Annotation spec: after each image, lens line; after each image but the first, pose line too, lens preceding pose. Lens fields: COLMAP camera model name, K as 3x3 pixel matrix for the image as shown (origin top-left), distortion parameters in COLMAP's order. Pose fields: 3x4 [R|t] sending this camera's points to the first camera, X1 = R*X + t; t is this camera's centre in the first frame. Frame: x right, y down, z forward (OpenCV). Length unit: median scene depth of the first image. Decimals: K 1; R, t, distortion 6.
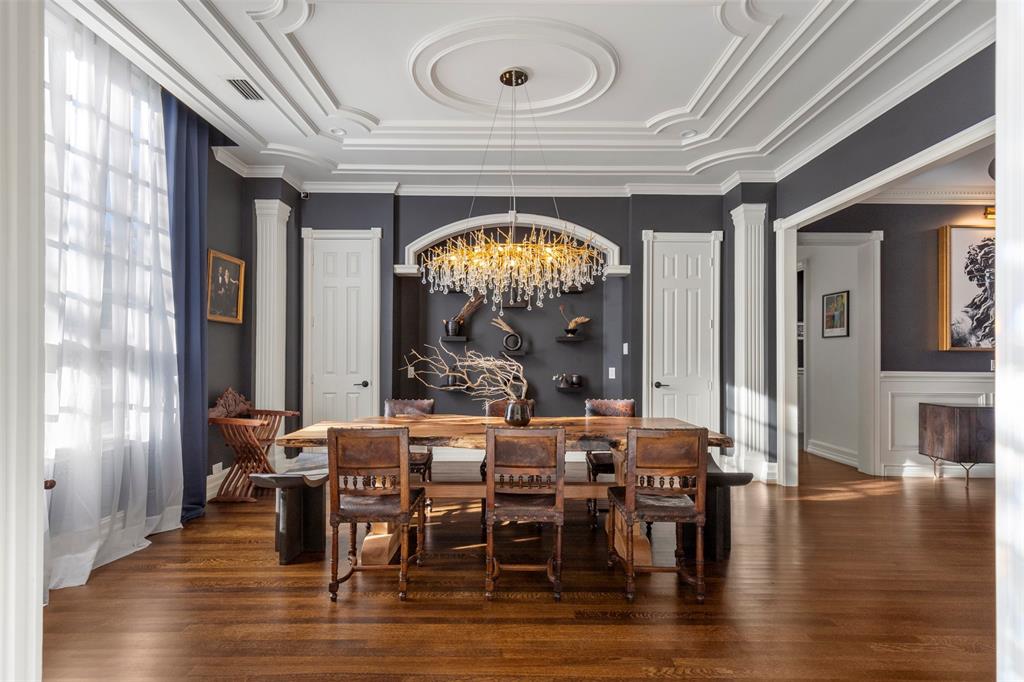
lens RADIAL K [[467.0, 0, 510.2], [0, 467.0, 352.3], [0, 0, 1]] dist [0.010257, -0.000488]
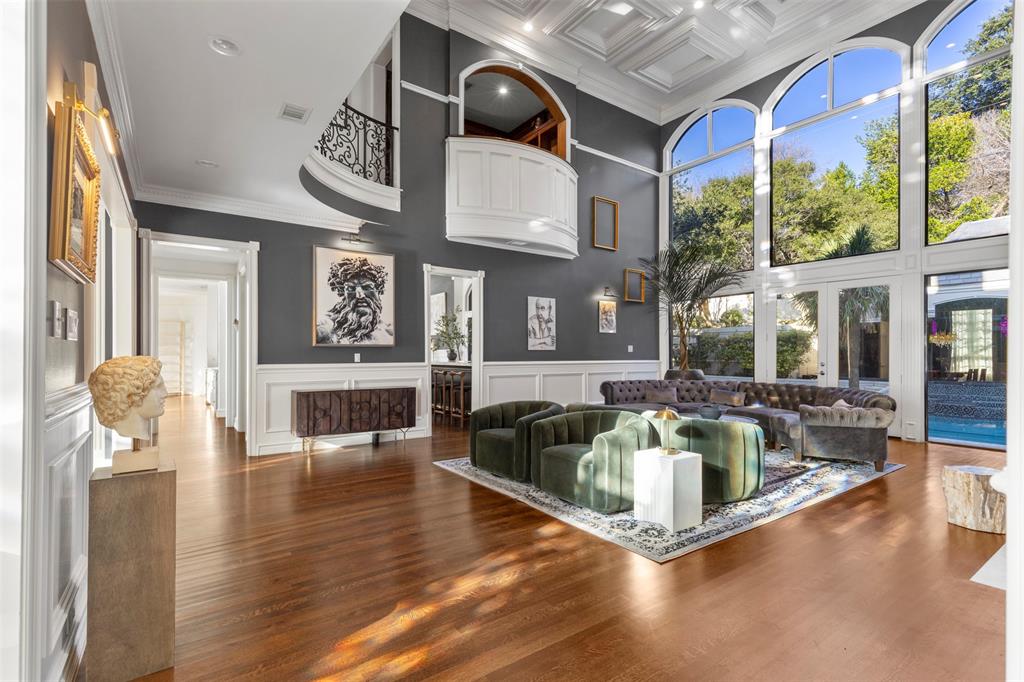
lens RADIAL K [[467.0, 0, 510.2], [0, 467.0, 352.3], [0, 0, 1]] dist [0.010257, -0.000488]
pose [[0.813145, -0.008710, 0.581995, 0.633813], [0.003054, 0.999938, 0.010696, 0.000262], [-0.582052, -0.006920, 0.813122, -0.291994]]
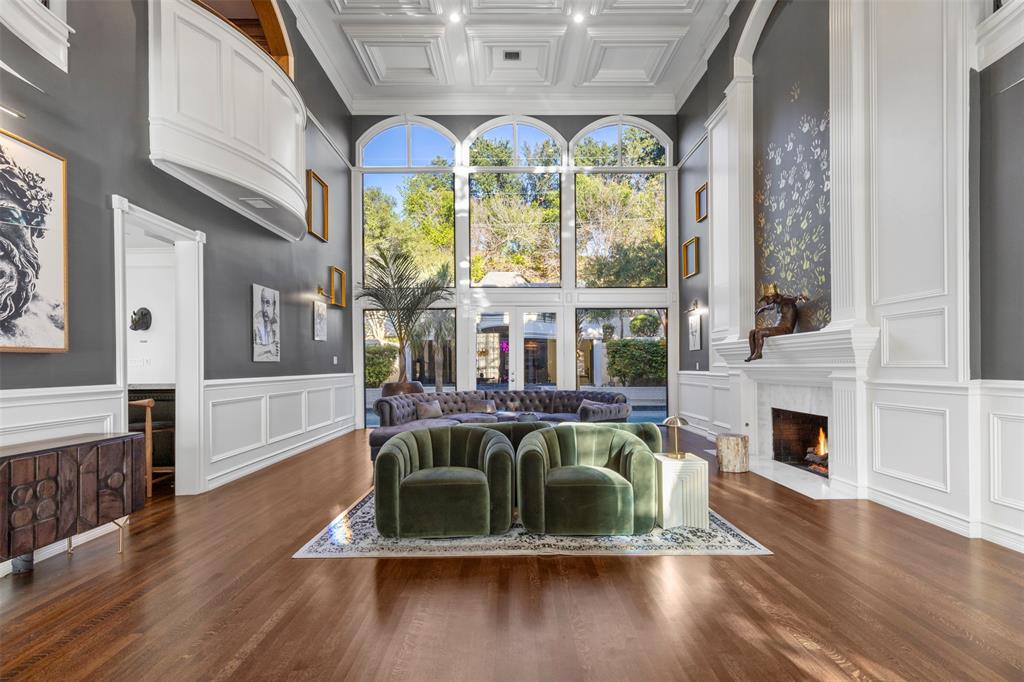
lens RADIAL K [[468.3, 0, 512.6], [0, 468.3, 359.8], [0, 0, 1]] dist [0.012779, -0.000166]
pose [[-0.006819, -0.000218, 0.999977, 0.495670], [-0.000637, 1.000000, 0.000214, 0.006162], [-0.999977, -0.000636, -0.006819, 0.394246]]
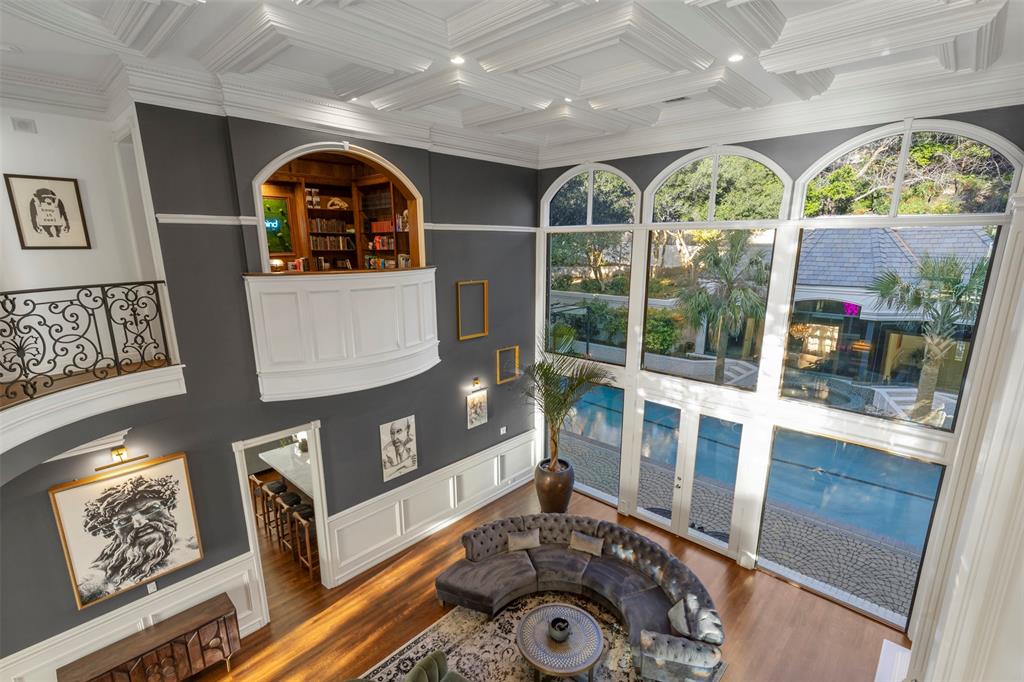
lens RADIAL K [[480.6, 0, 516.7], [0, 480.6, 362.1], [0, 0, 1]] dist [0.010543, -0.000738]
pose [[0.672402, -0.187059, 0.716159, 0.913212], [0.000291, 0.967606, 0.252463, -0.743426], [-0.740186, -0.169549, 0.650675, -0.219643]]
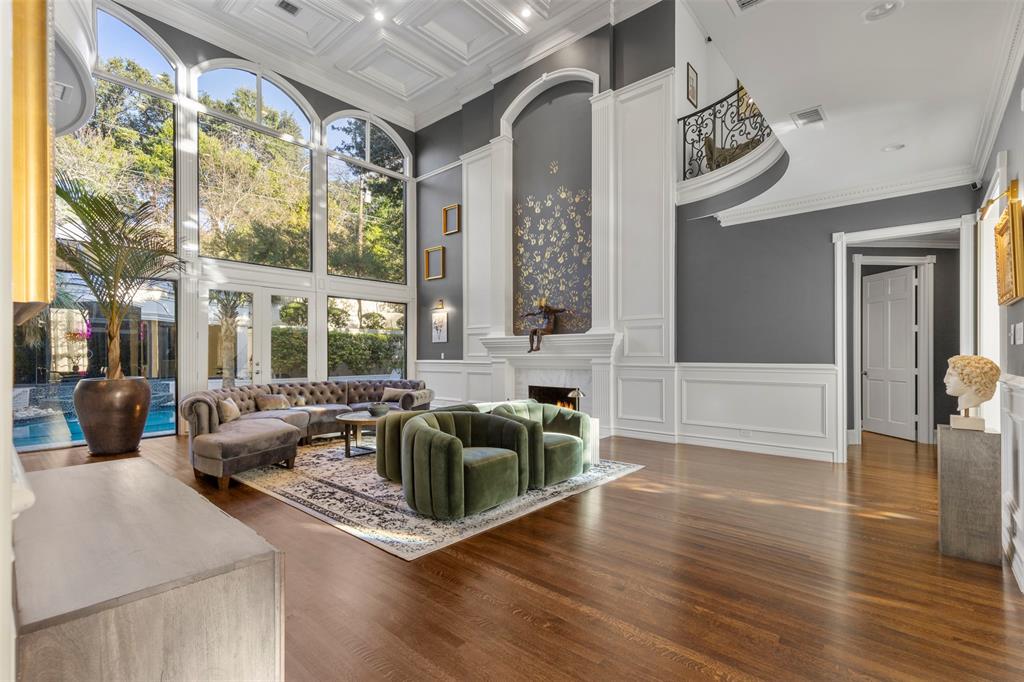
lens RADIAL K [[467.0, 0, 510.2], [0, 467.0, 352.3], [0, 0, 1]] dist [0.010257, -0.000488]
pose [[-0.748474, -0.007423, 0.663122, 0.646715], [-0.011016, 0.999939, -0.001239, 0.012354], [-0.663072, -0.008232, -0.748510, 1.014288]]
